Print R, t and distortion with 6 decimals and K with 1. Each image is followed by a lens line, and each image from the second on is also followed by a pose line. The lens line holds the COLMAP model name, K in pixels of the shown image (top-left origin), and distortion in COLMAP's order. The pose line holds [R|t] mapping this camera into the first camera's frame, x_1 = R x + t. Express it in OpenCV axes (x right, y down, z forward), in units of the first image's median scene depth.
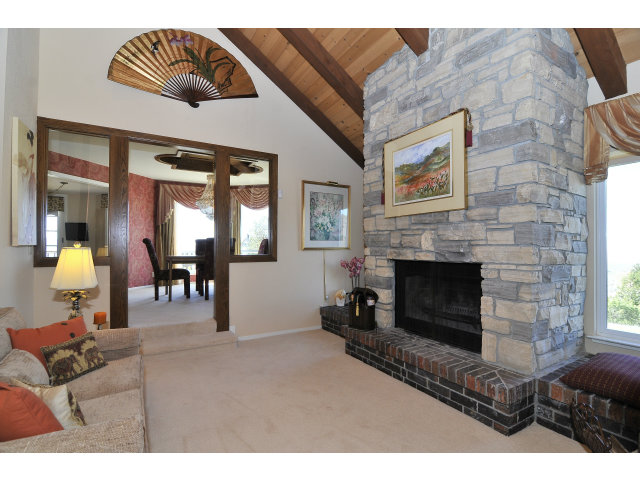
lens RADIAL K [[308.1, 0, 321.2], [0, 308.1, 246.6], [0, 0, 1]] dist [-0.018957, -0.004199]
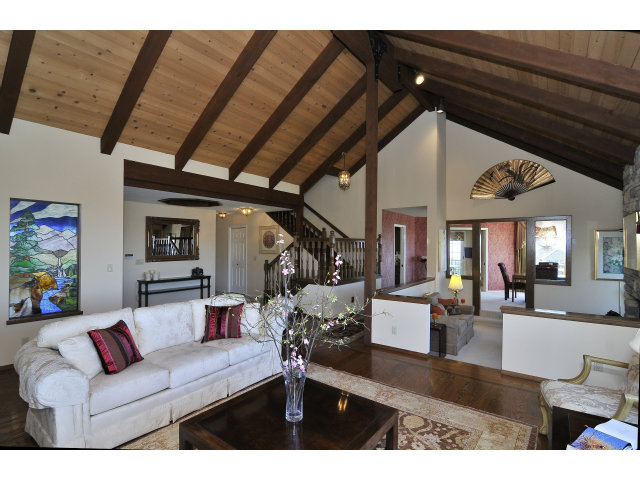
lens RADIAL K [[308.1, 0, 324.8], [0, 308.1, 242.4], [0, 0, 1]] dist [-0.018957, -0.004199]
pose [[0.394556, -0.008354, -0.918834, 0.943507], [-0.002780, 0.999943, -0.010285, -0.184307], [0.918868, 0.006612, 0.394511, -0.889094]]
